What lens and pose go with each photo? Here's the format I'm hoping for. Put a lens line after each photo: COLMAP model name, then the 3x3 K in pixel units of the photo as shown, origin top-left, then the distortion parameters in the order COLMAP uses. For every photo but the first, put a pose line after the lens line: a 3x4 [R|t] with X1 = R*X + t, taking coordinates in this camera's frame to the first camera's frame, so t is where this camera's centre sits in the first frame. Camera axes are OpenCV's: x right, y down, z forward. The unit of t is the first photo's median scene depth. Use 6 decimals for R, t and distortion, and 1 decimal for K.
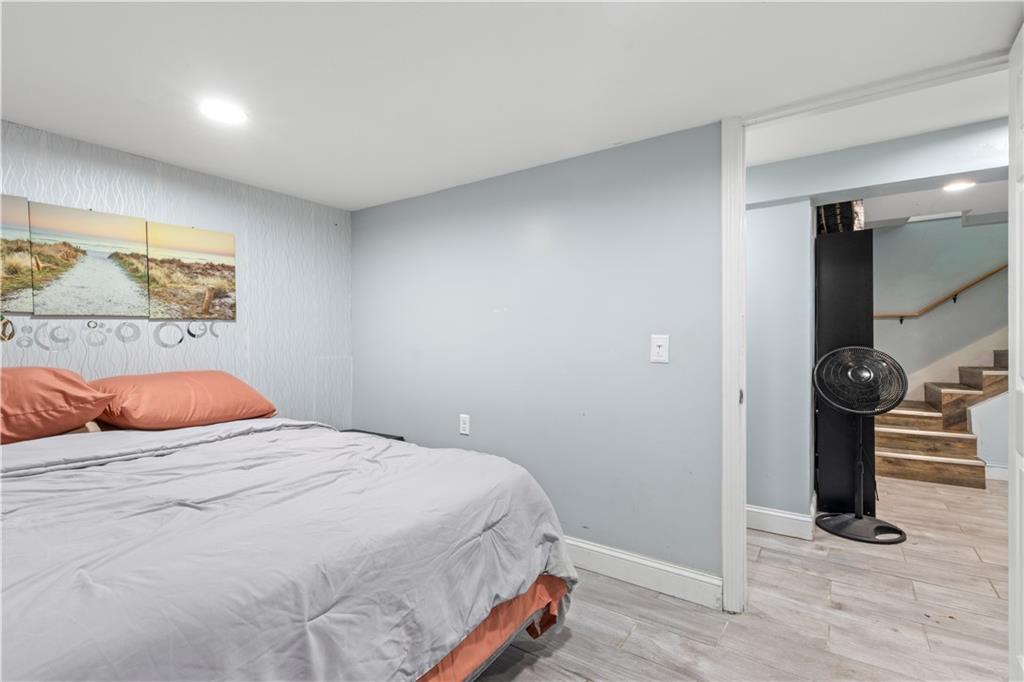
lens RADIAL K [[474.0, 0, 515.0], [0, 474.0, 339.7], [0, 0, 1]] dist [0.002389, 0.002139]
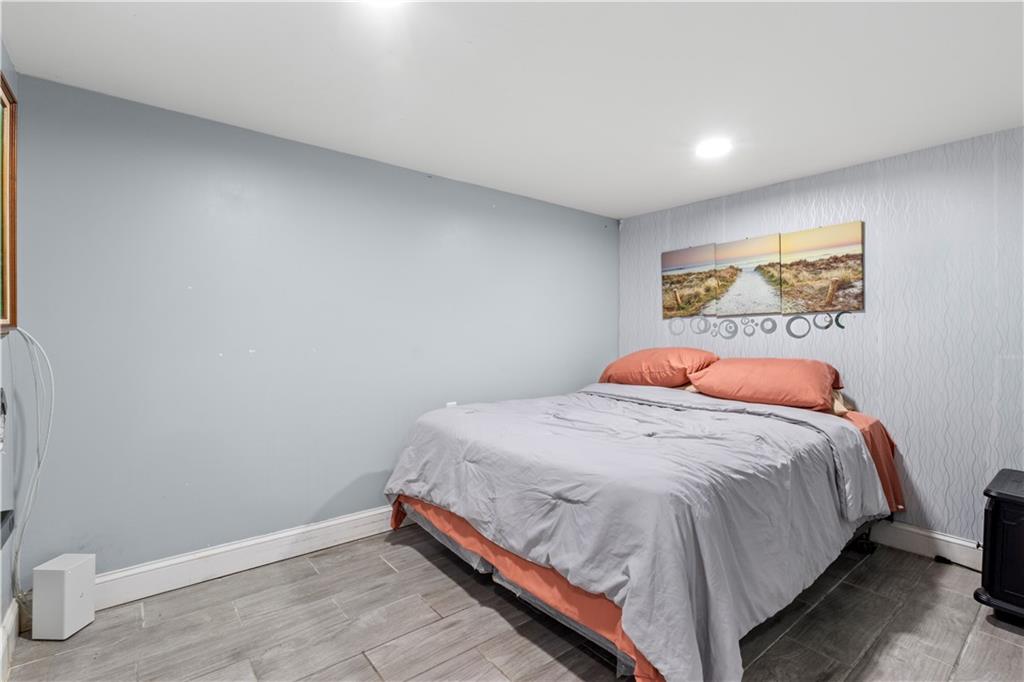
lens RADIAL K [[474.0, 0, 515.4], [0, 474.0, 337.4], [0, 0, 1]] dist [0.002389, 0.002139]
pose [[-0.284664, 0.004926, -0.958615, 0.578058], [-0.000678, 0.999986, 0.005339, 0.009141], [0.958627, 0.002170, -0.284656, 0.678519]]
